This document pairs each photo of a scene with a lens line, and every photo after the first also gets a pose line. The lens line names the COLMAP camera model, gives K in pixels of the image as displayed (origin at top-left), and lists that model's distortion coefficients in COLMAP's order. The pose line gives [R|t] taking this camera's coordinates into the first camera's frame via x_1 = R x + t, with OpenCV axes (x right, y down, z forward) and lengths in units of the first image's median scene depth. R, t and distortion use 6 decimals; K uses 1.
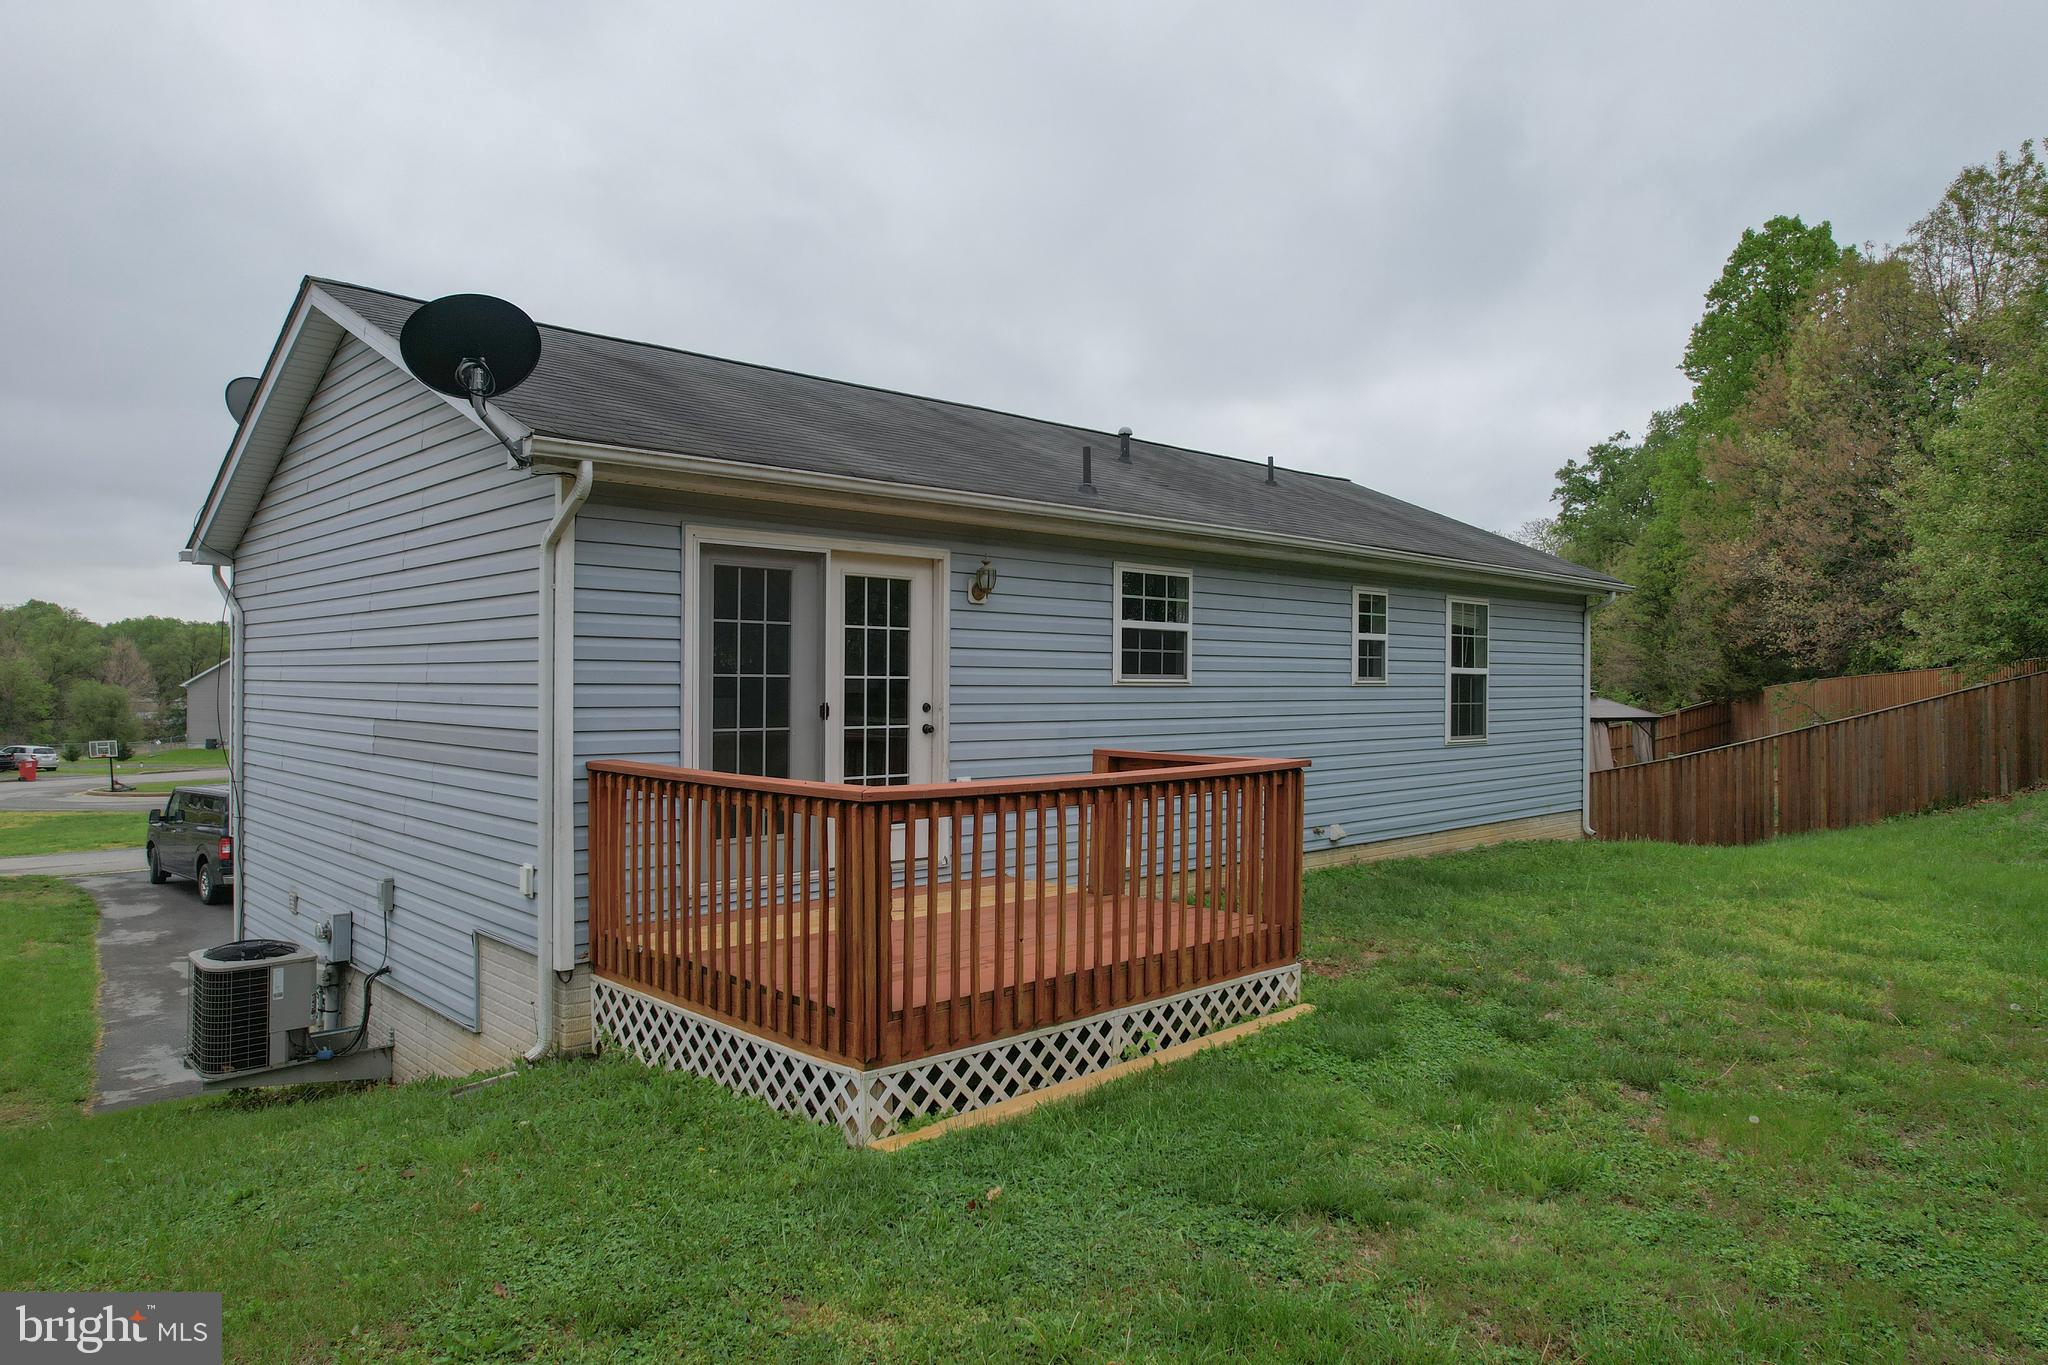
lens RADIAL K [[1305.9, 0, 1031.0], [0, 1305.9, 677.2], [0, 0, 1]] dist [-0.070723, 0.055742]
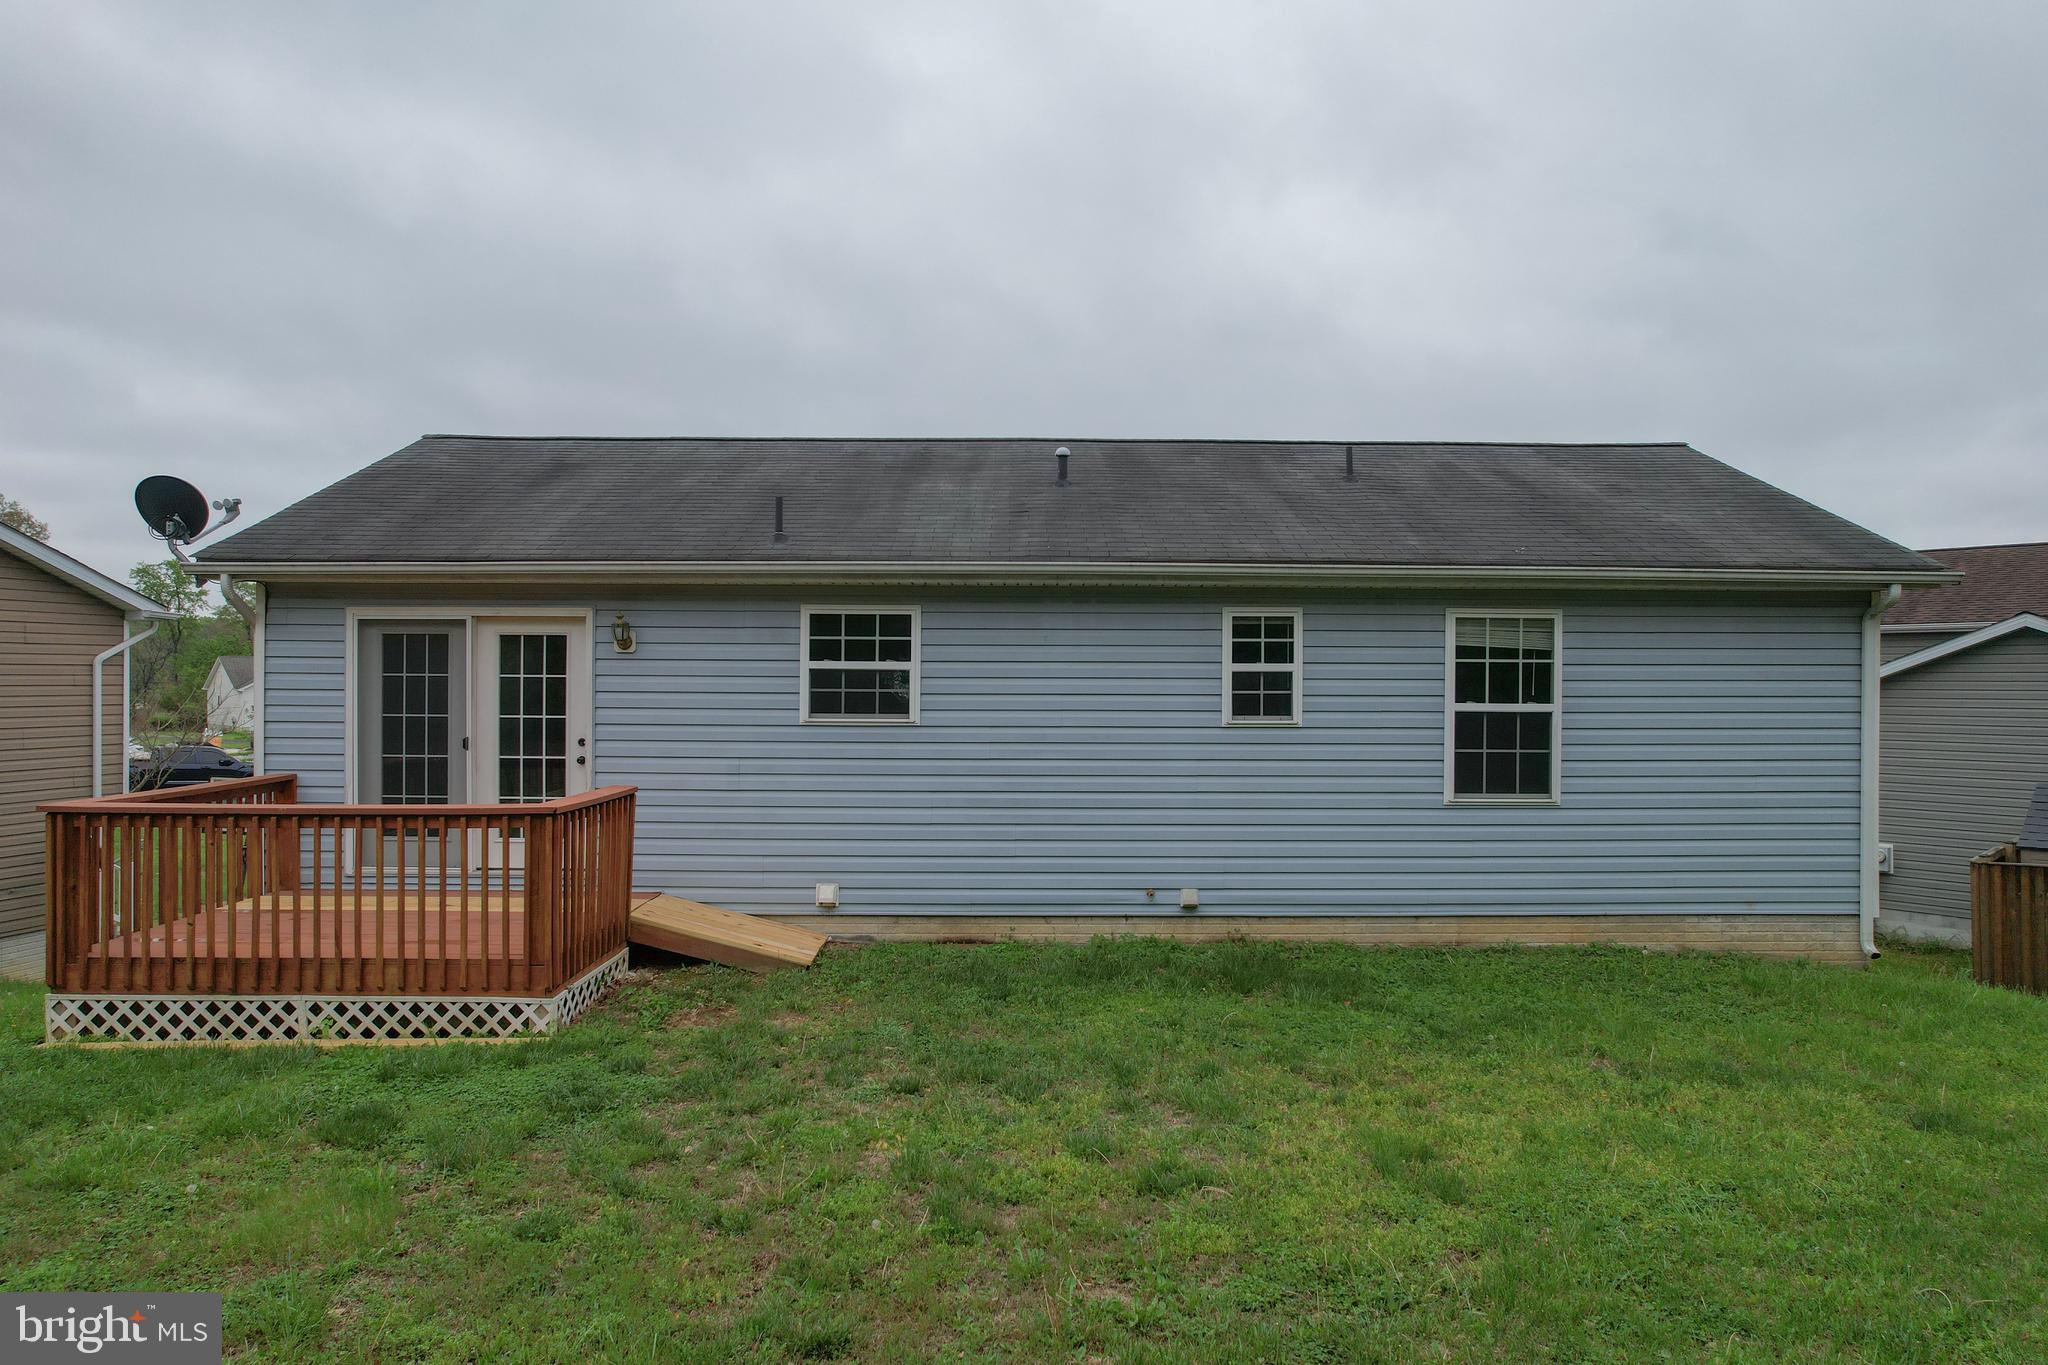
lens RADIAL K [[1305.9, 0, 1031.4], [0, 1305.9, 680.2], [0, 0, 1]] dist [-0.070723, 0.055742]
pose [[0.732150, -0.000898, -0.681143, 1.022979], [0.000702, 1.000000, -0.000564, -0.032050], [0.681143, -0.000065, 0.732150, 0.420161]]
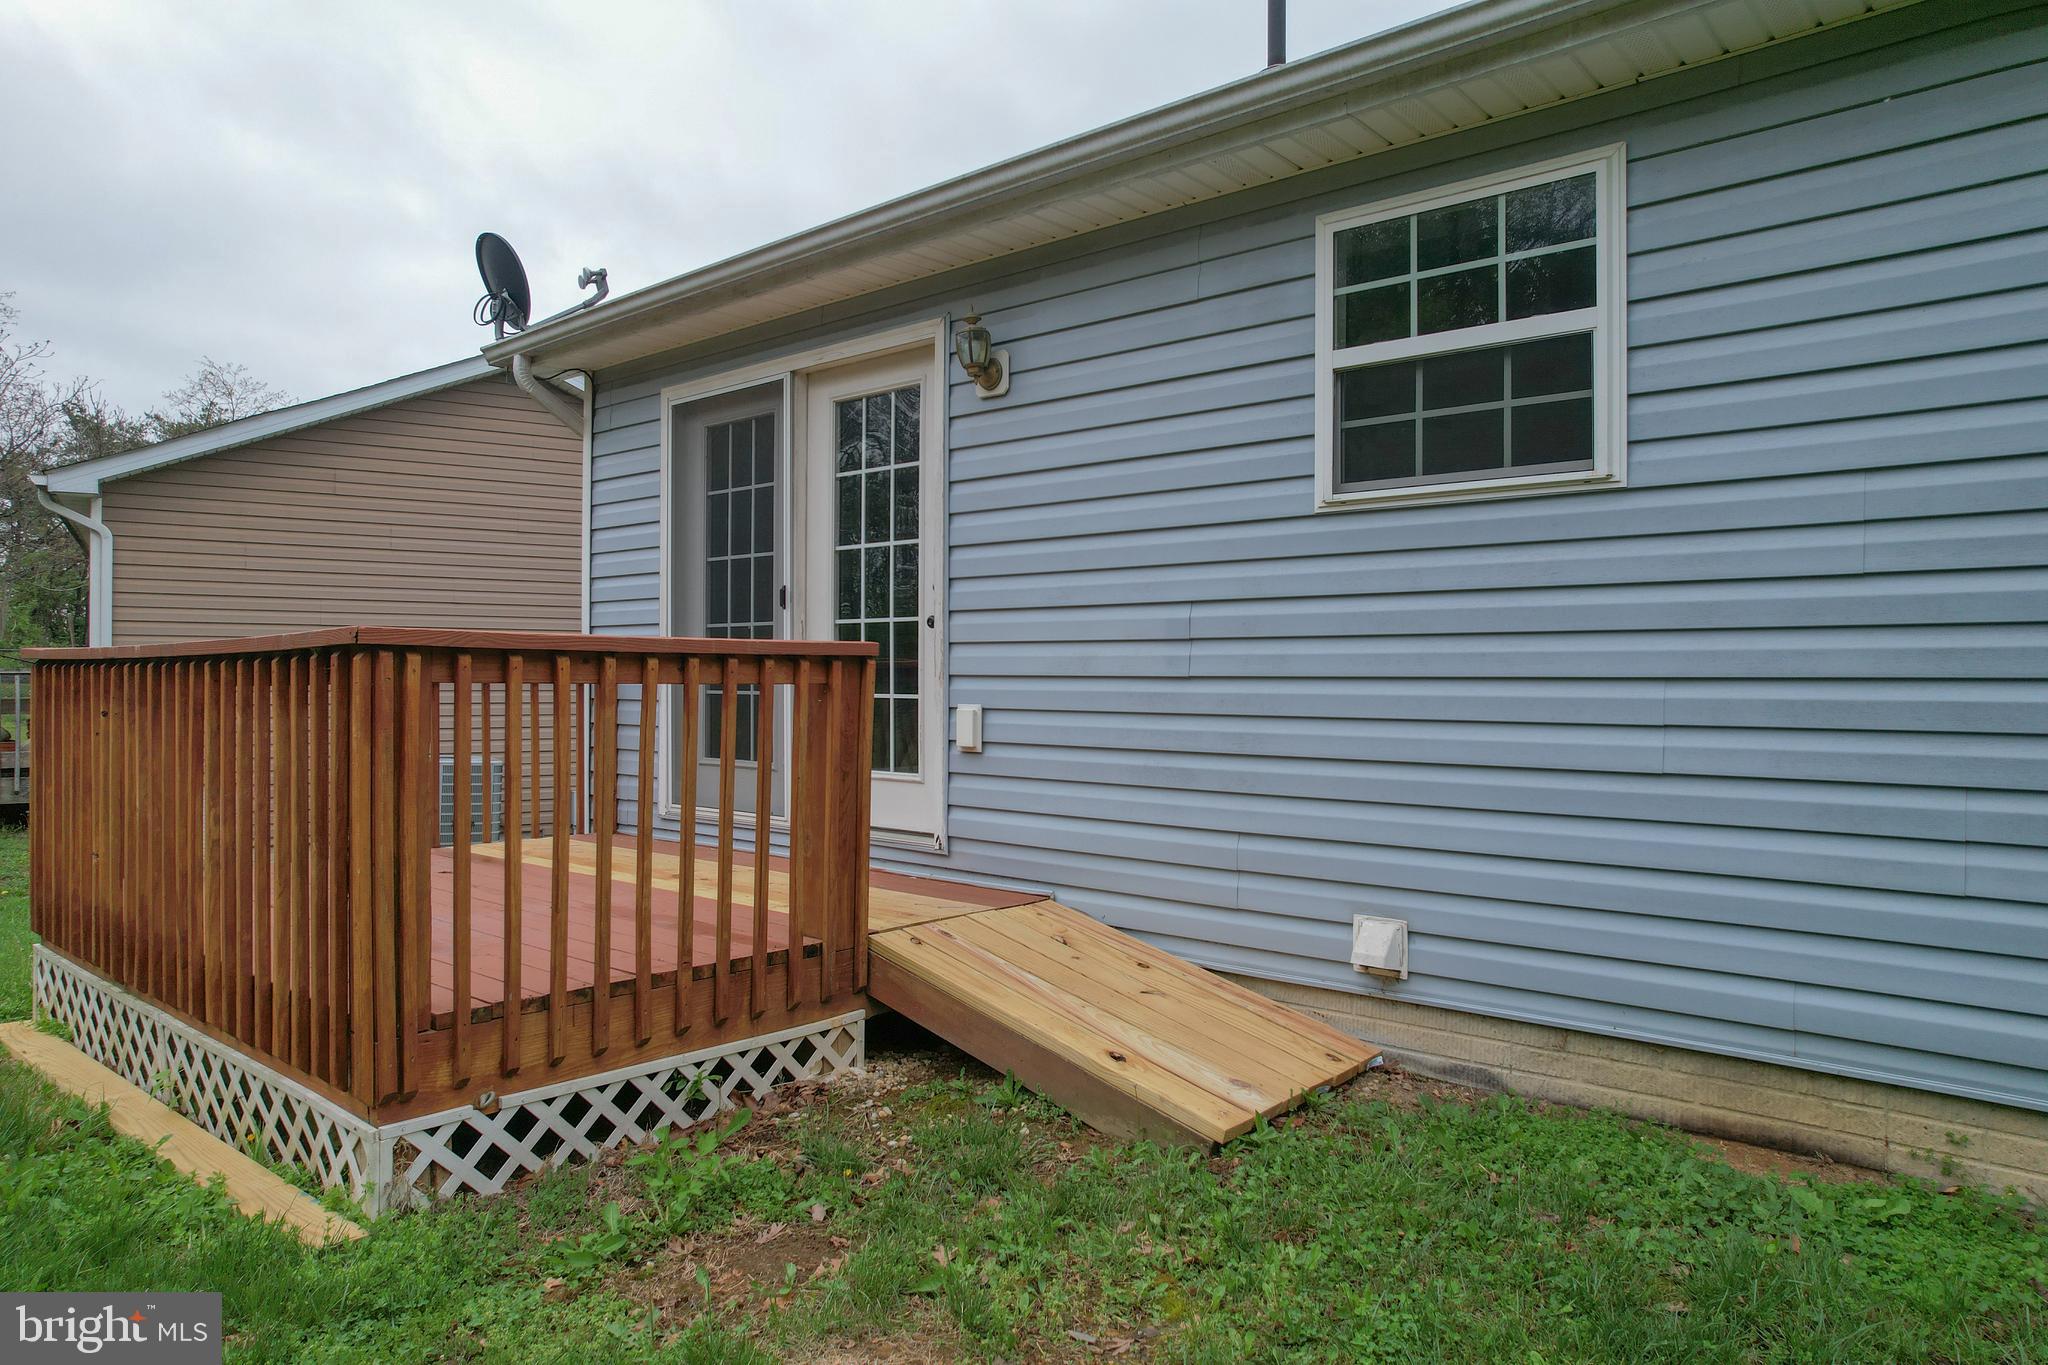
lens RADIAL K [[1305.9, 0, 1023.2], [0, 1305.9, 669.8], [0, 0, 1]] dist [-0.070723, 0.055742]
pose [[0.093500, -0.012382, -0.995542, 0.529242], [-0.000373, 0.999922, -0.012471, 0.069679], [0.995619, 0.001538, 0.093488, 0.987177]]
